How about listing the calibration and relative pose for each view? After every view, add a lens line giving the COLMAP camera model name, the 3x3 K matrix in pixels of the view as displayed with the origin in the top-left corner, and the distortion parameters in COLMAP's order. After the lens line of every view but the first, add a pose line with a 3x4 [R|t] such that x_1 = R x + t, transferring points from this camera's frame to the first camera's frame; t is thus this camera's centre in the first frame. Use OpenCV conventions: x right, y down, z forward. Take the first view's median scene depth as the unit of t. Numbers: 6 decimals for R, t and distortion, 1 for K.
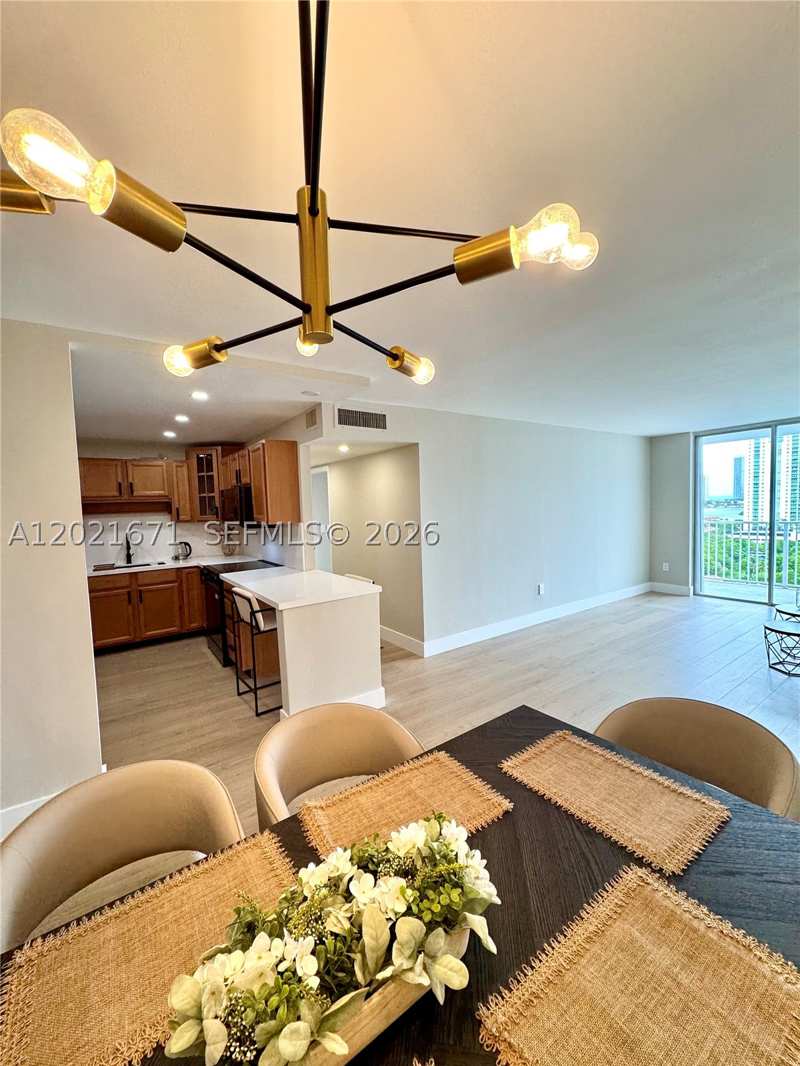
lens RADIAL K [[424.7, 0, 400.0], [0, 424.7, 533.0], [0, 0, 1]] dist [-0.003655, 0.000339]
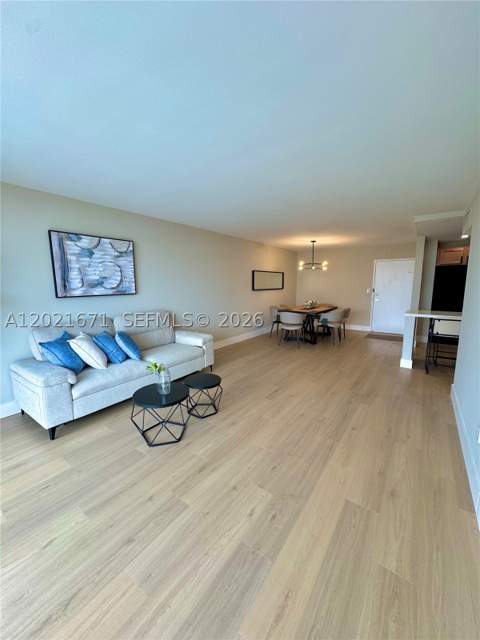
lens RADIAL K [[255.0, 0, 240.0], [0, 255.0, 320.0], [0, 0, 1]] dist [-0.003655, 0.000339]
pose [[-0.946123, 0.074590, -0.315100, 1.063116], [0.006546, 0.977314, 0.211693, -0.120126], [0.323742, 0.198226, -0.925148, 1.733433]]
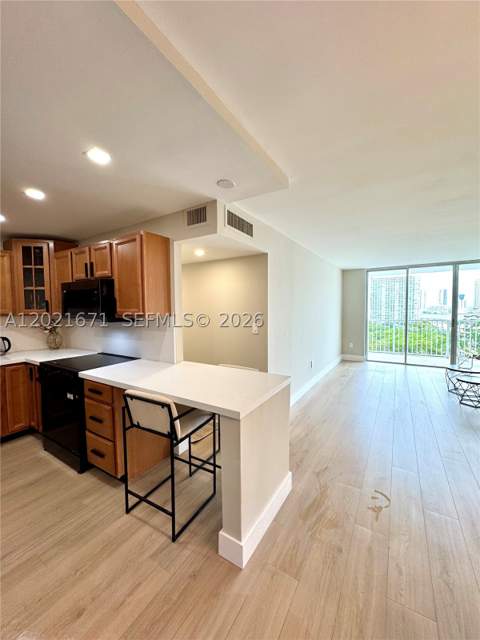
lens RADIAL K [[255.0, 0, 240.0], [0, 255.0, 320.0], [0, 0, 1]] dist [-0.003655, 0.000339]
pose [[0.920280, 0.005354, 0.391225, -0.309972], [0.004029, 0.999724, -0.023159, -0.001602], [-0.391241, 0.022889, 0.920004, 0.346249]]
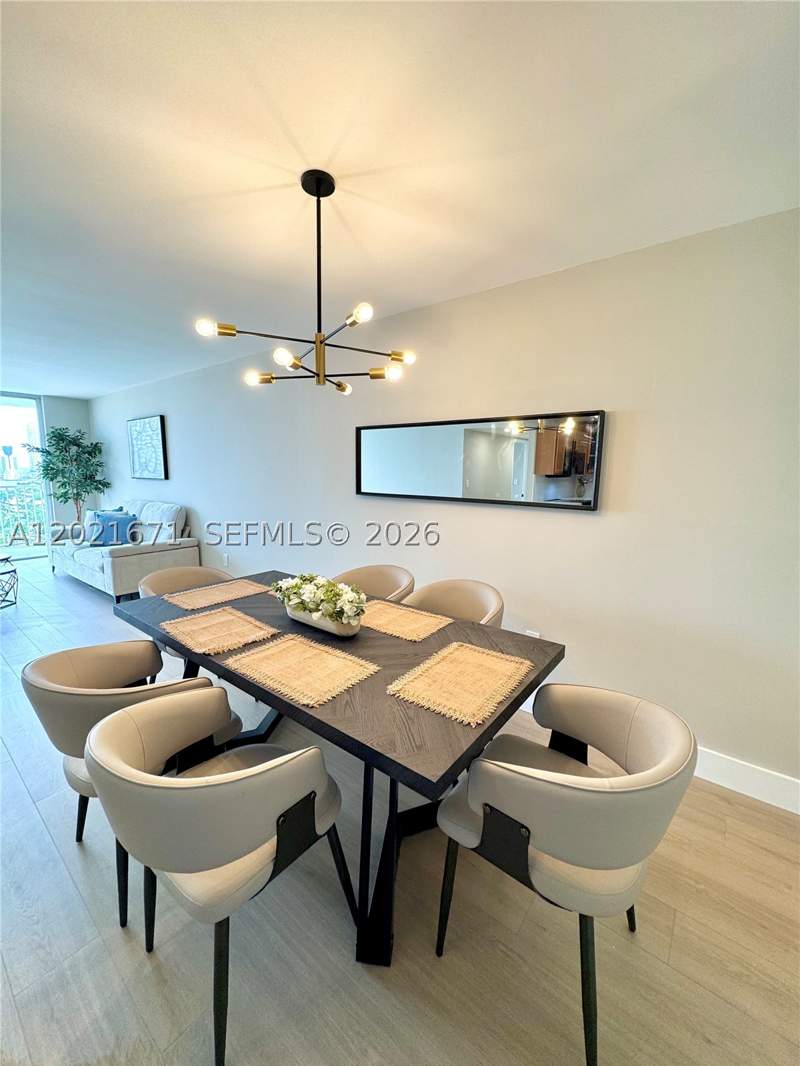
lens RADIAL K [[424.7, 0, 400.0], [0, 424.7, 533.0], [0, 0, 1]] dist [-0.003655, 0.000339]
pose [[-0.295226, -0.119568, 0.947916, -0.442568], [0.057987, 0.988067, 0.142693, 0.018238], [-0.953666, 0.097094, -0.284770, 0.189487]]
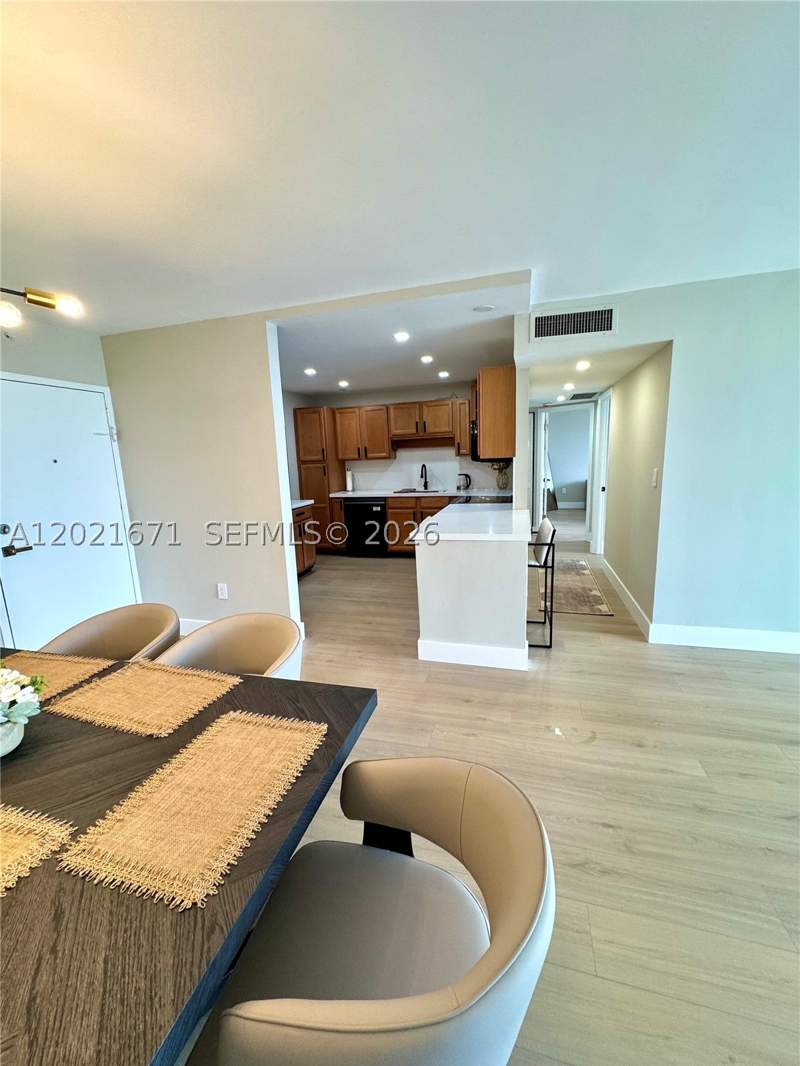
lens RADIAL K [[424.7, 0, 400.0], [0, 424.7, 533.0], [0, 0, 1]] dist [-0.003655, 0.000339]
pose [[0.623628, 0.149726, -0.767248, 0.328084], [-0.033444, 0.985698, 0.165171, -0.005352], [0.781005, -0.077345, 0.619717, 0.211352]]
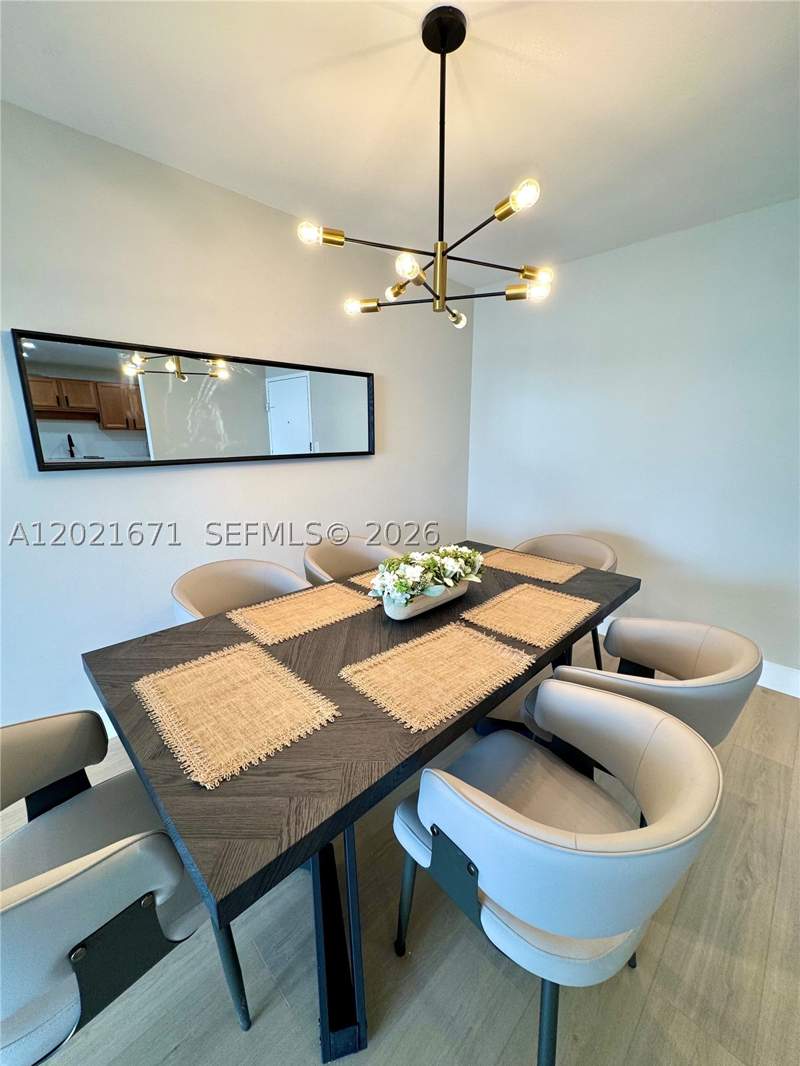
lens RADIAL K [[424.7, 0, 400.0], [0, 424.7, 533.0], [0, 0, 1]] dist [-0.003655, 0.000339]
pose [[-0.985274, 0.075846, -0.153238, 0.062649], [0.025695, 0.951731, 0.305855, -0.002838], [0.169039, 0.297414, -0.939665, 0.476409]]
